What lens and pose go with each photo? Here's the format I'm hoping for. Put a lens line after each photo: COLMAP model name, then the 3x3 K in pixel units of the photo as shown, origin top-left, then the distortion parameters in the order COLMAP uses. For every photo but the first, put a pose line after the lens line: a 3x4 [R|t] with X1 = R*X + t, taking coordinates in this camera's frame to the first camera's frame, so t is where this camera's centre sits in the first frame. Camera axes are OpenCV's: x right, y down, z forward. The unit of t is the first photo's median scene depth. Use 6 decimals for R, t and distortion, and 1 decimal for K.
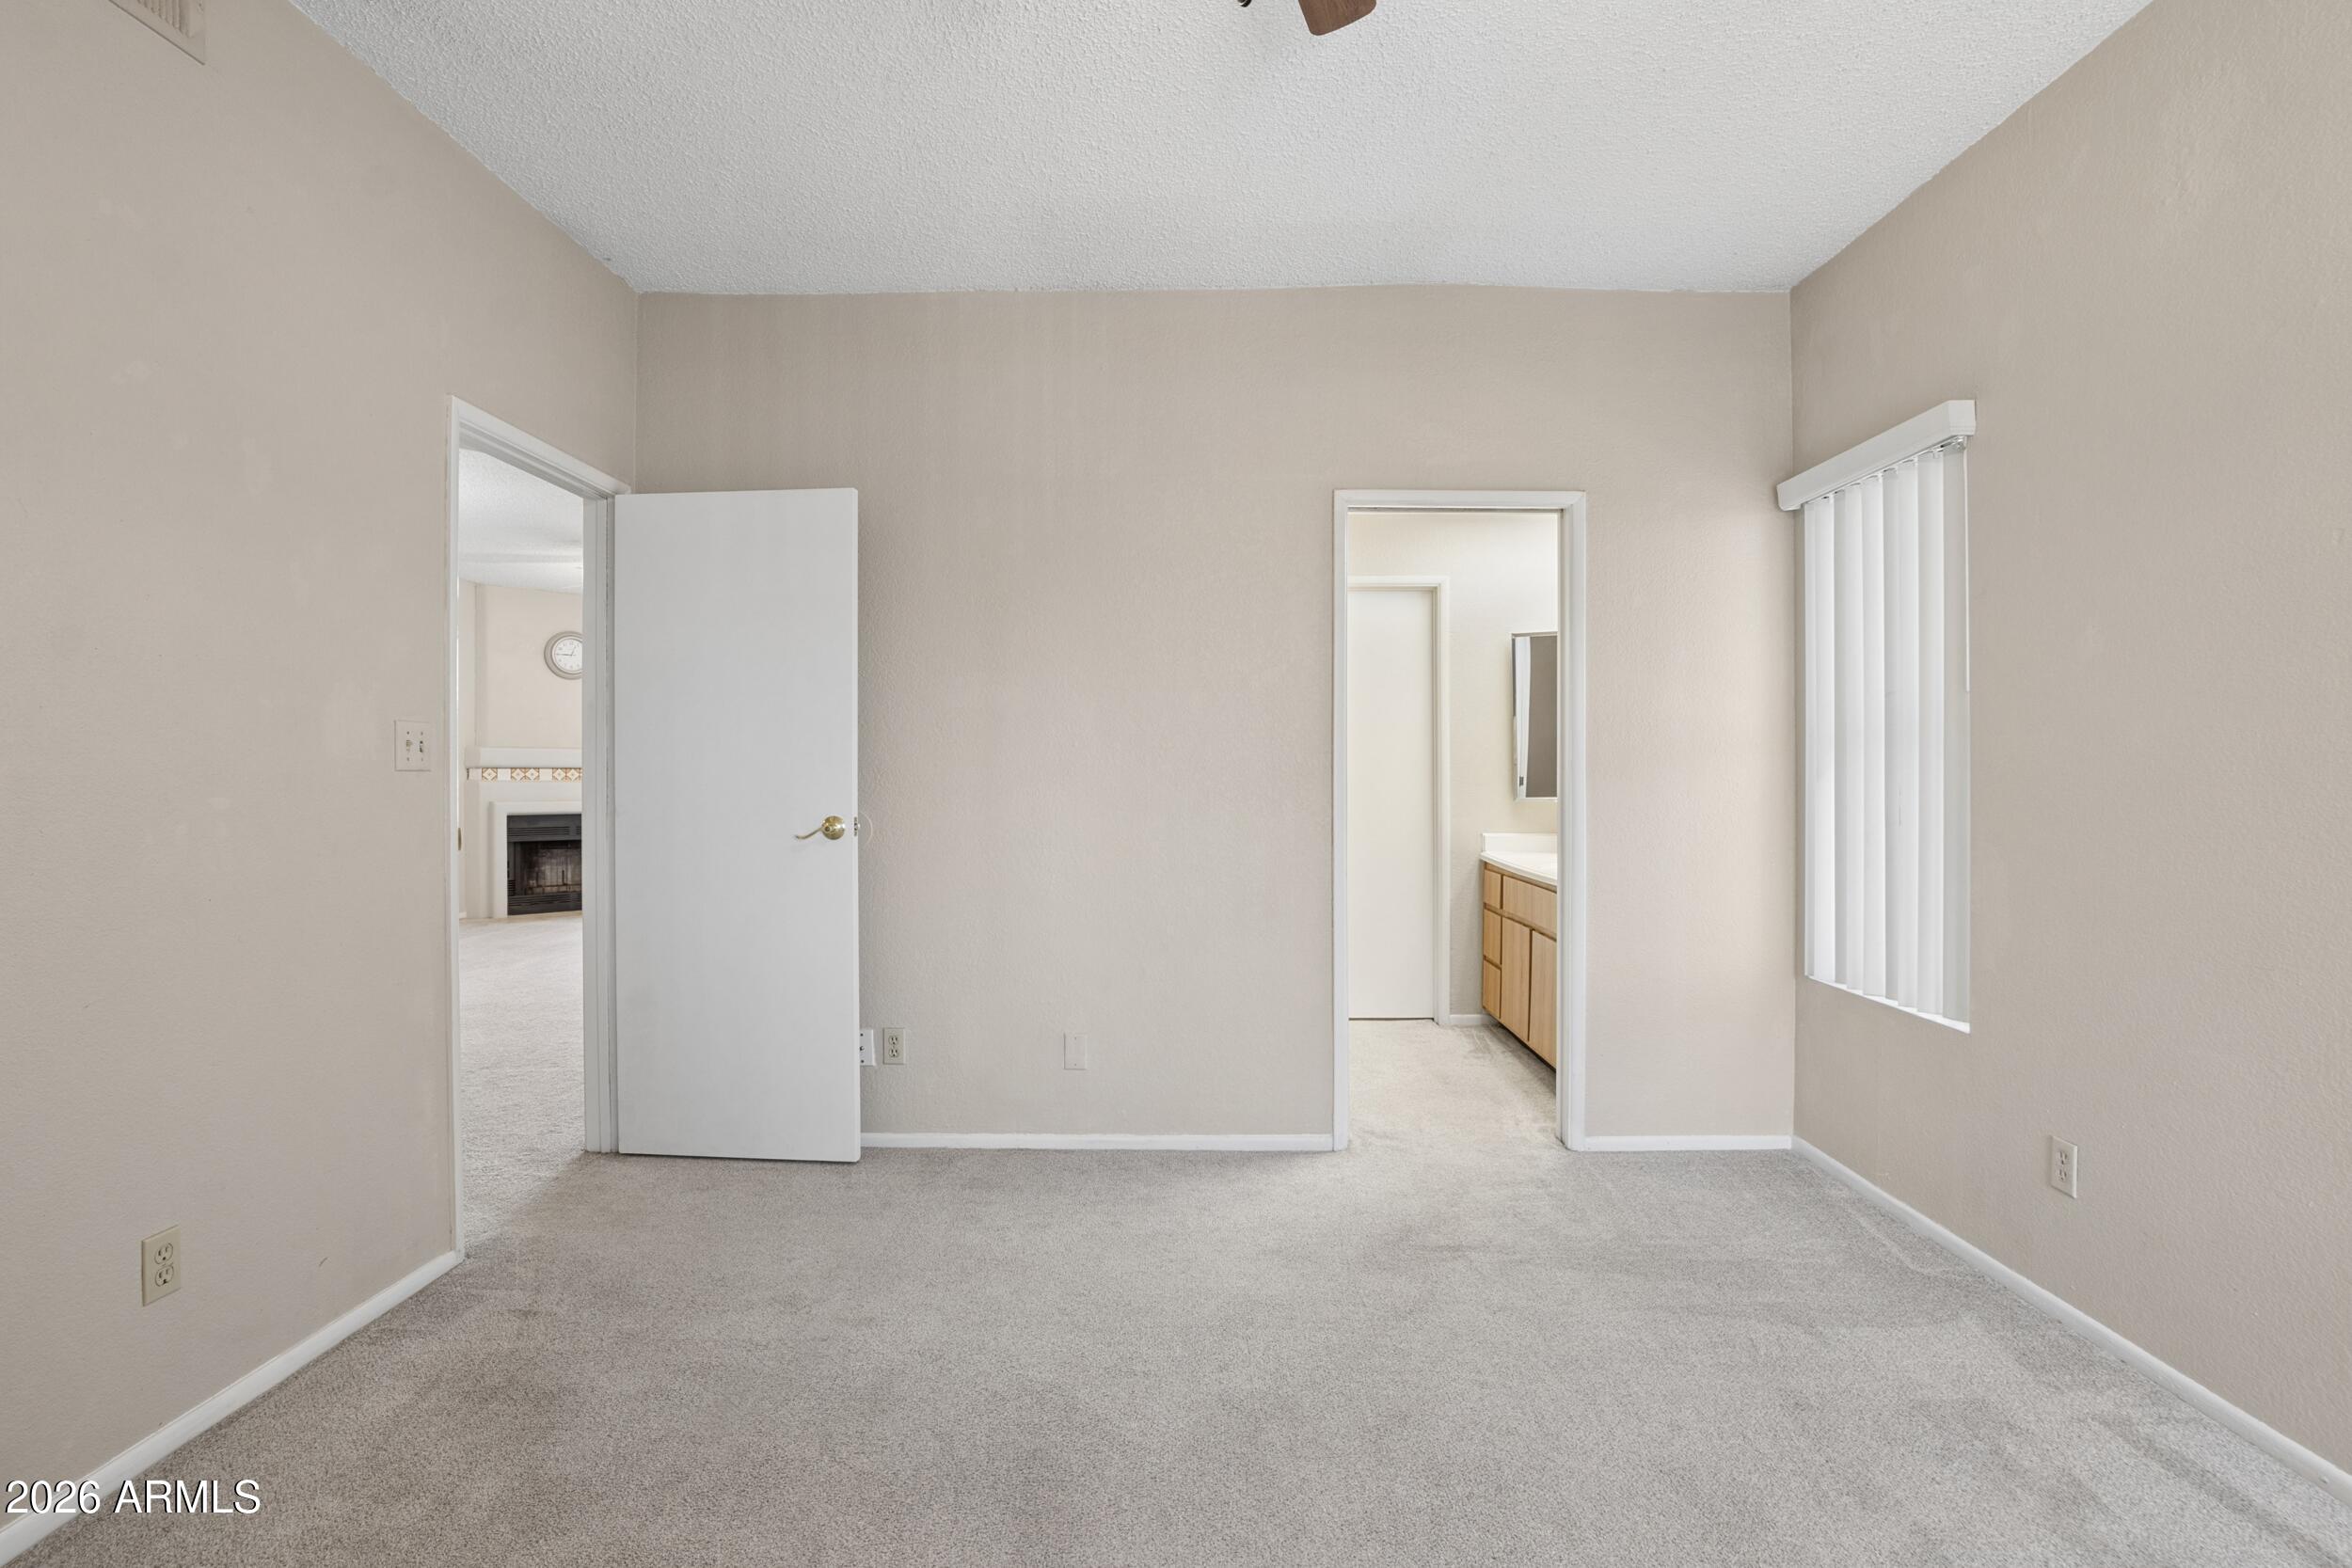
lens RADIAL K [[1112.2, 0, 1172.6], [0, 1112.2, 782.4], [0, 0, 1]] dist [-0.040226, 0.005332]
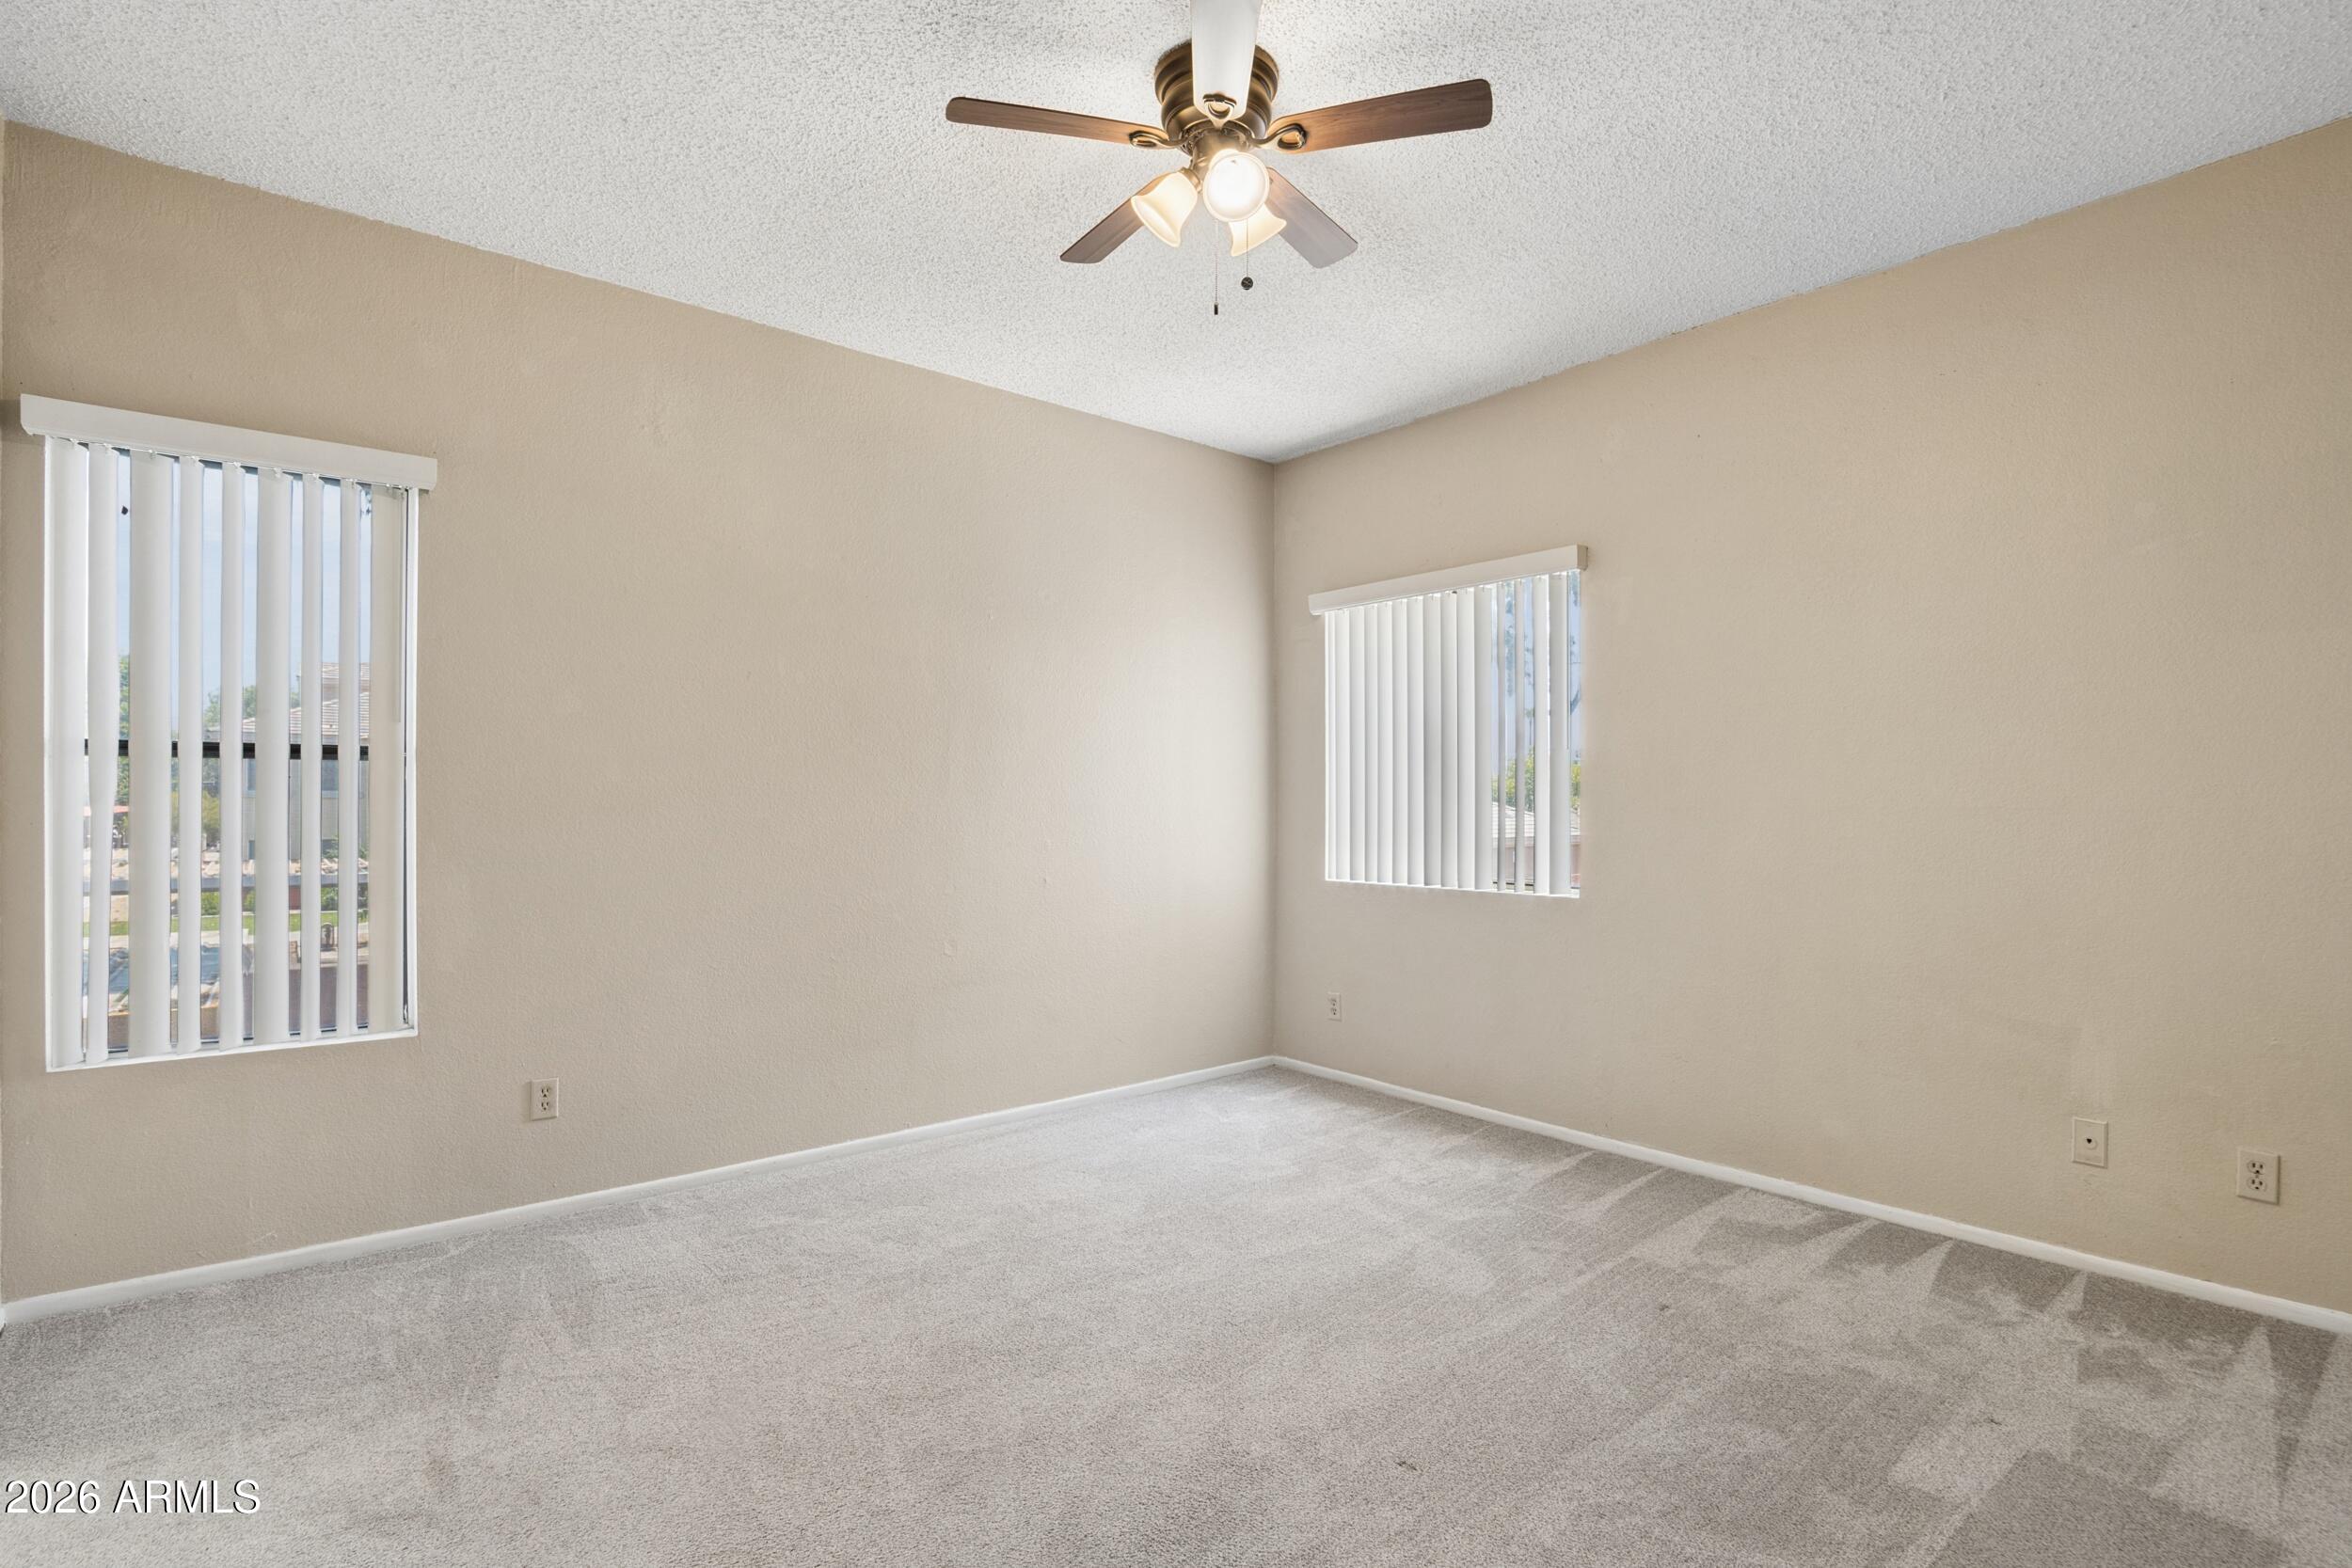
lens RADIAL K [[1112.2, 0, 1175.6], [0, 1112.2, 785.4], [0, 0, 1]] dist [-0.040226, 0.005332]
pose [[-0.639152, 0.001030, 0.769080, -0.492274], [0.009261, 0.999937, 0.006357, -0.019156], [-0.769025, 0.011185, -0.639121, 0.898720]]
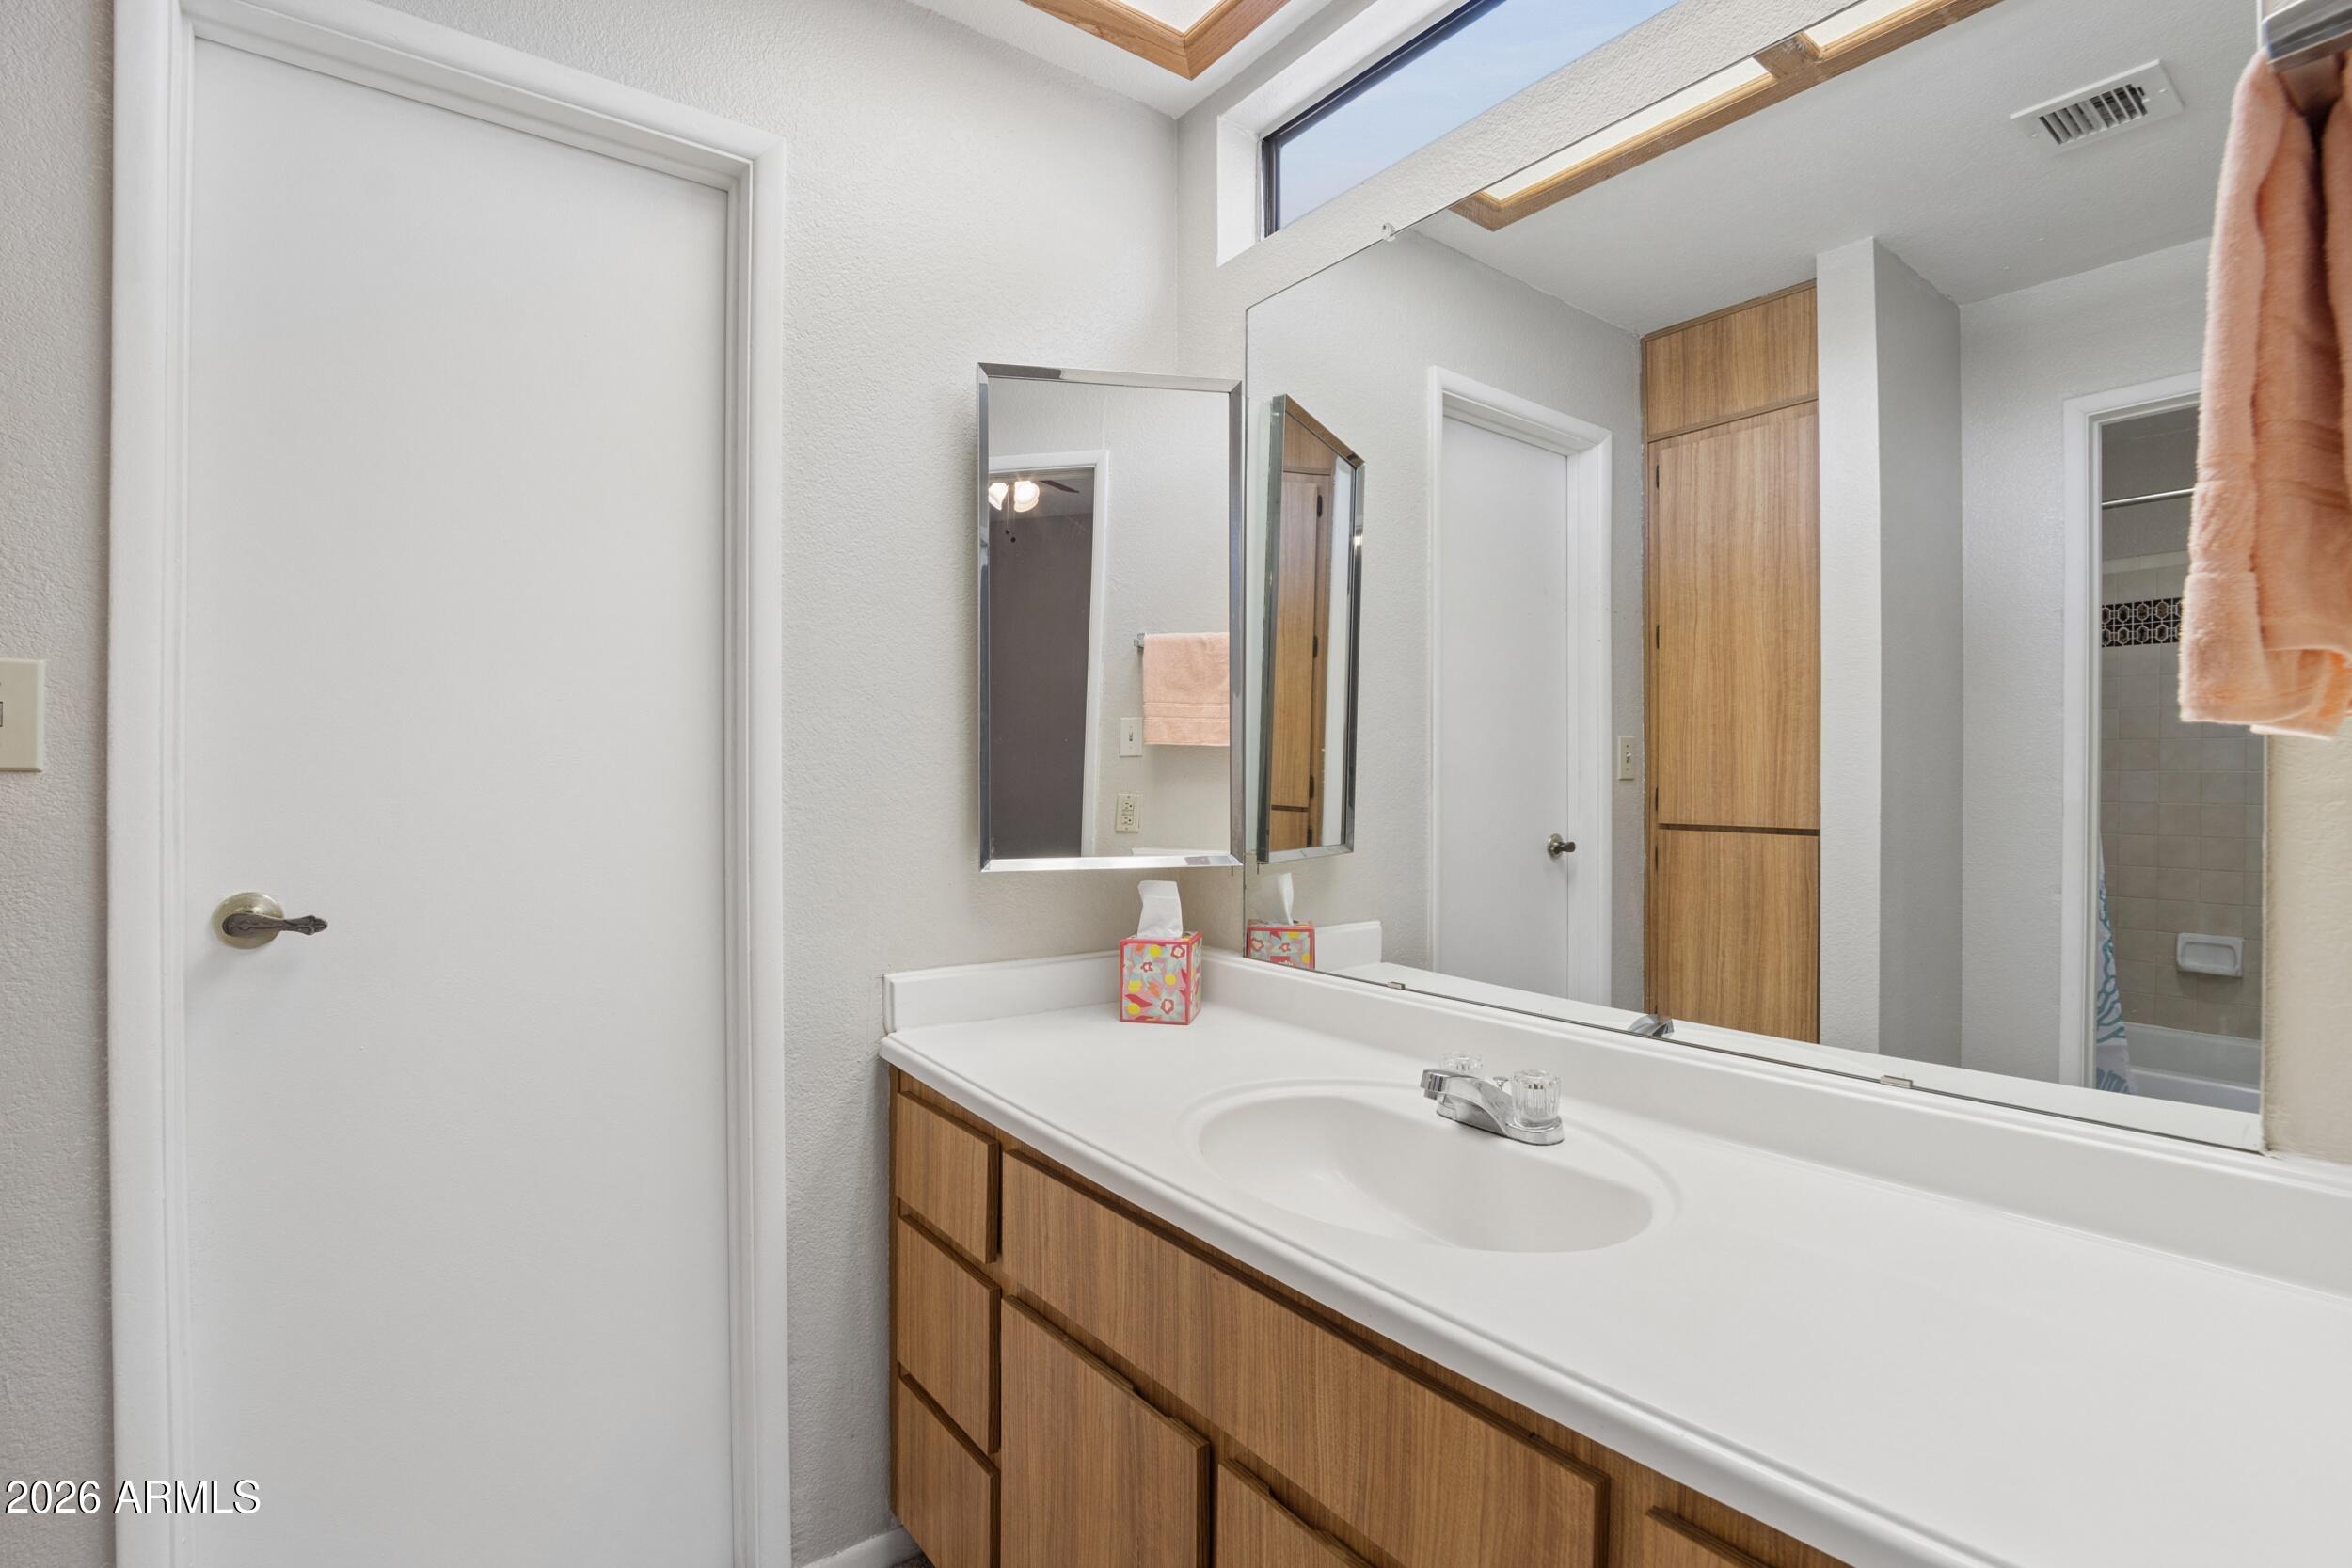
lens RADIAL K [[1112.2, 0, 1185.4], [0, 1112.2, 793.1], [0, 0, 1]] dist [-0.040226, 0.005332]
pose [[0.807757, 0.002175, 0.589511, 0.248231], [-0.003197, 0.999995, 0.000692, -0.010736], [-0.589507, -0.002444, 0.807760, 1.066389]]
